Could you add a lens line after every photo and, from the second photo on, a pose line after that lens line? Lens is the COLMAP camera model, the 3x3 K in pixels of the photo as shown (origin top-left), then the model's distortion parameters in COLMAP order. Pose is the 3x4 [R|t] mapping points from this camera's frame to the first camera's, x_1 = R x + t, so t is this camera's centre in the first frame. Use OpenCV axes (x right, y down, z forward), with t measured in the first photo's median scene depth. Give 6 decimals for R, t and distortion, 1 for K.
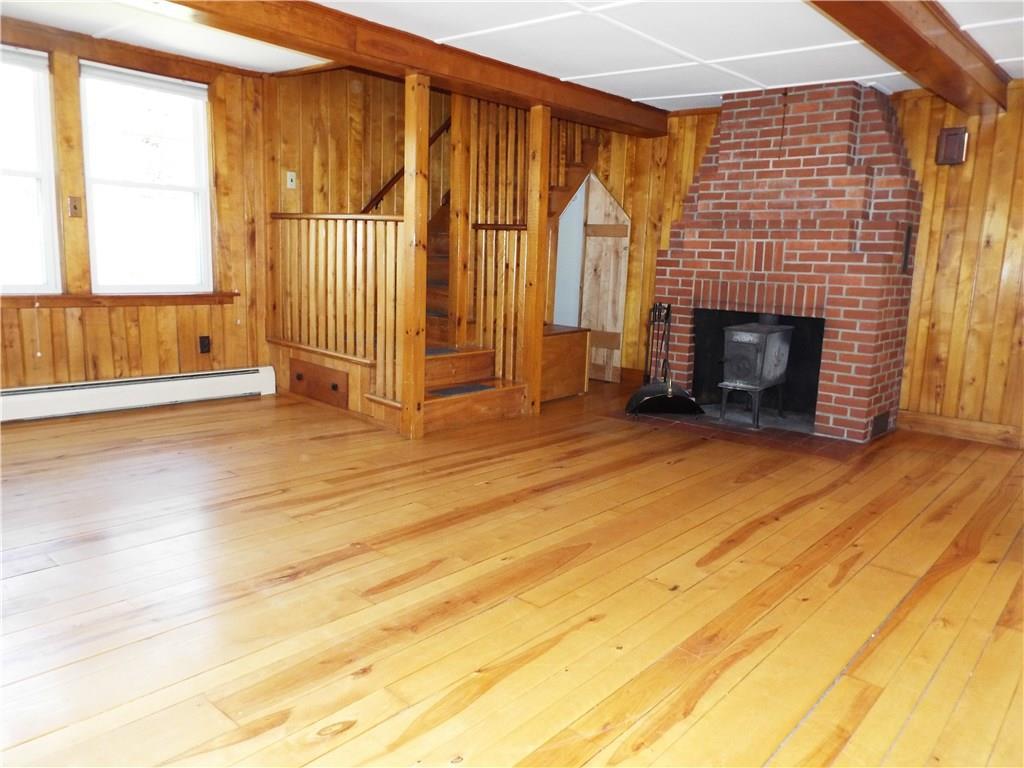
lens RADIAL K [[757.2, 0, 517.0], [0, 757.2, 380.5], [0, 0, 1]] dist [-0.006363, 0.006982]
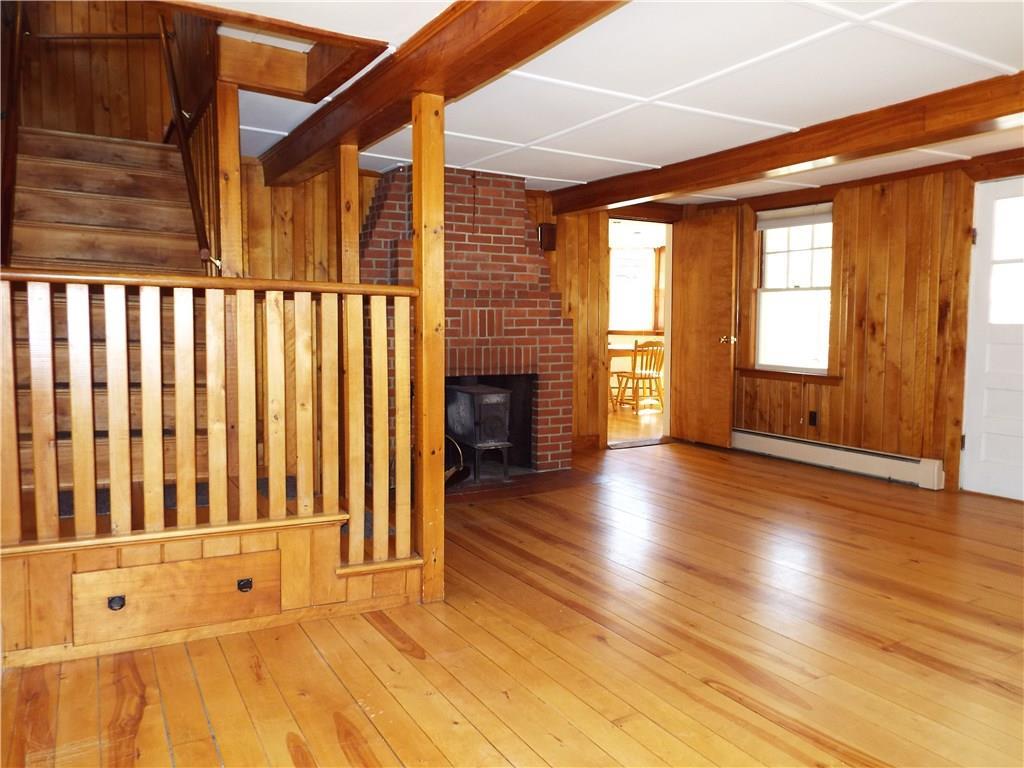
lens RADIAL K [[757.2, 0, 517.3], [0, 757.2, 384.8], [0, 0, 1]] dist [-0.006363, 0.006982]
pose [[0.307636, -0.115540, 0.944463, -0.712714], [0.160984, 0.984611, 0.068015, -0.147340], [-0.937787, 0.131120, 0.321502, 0.636699]]
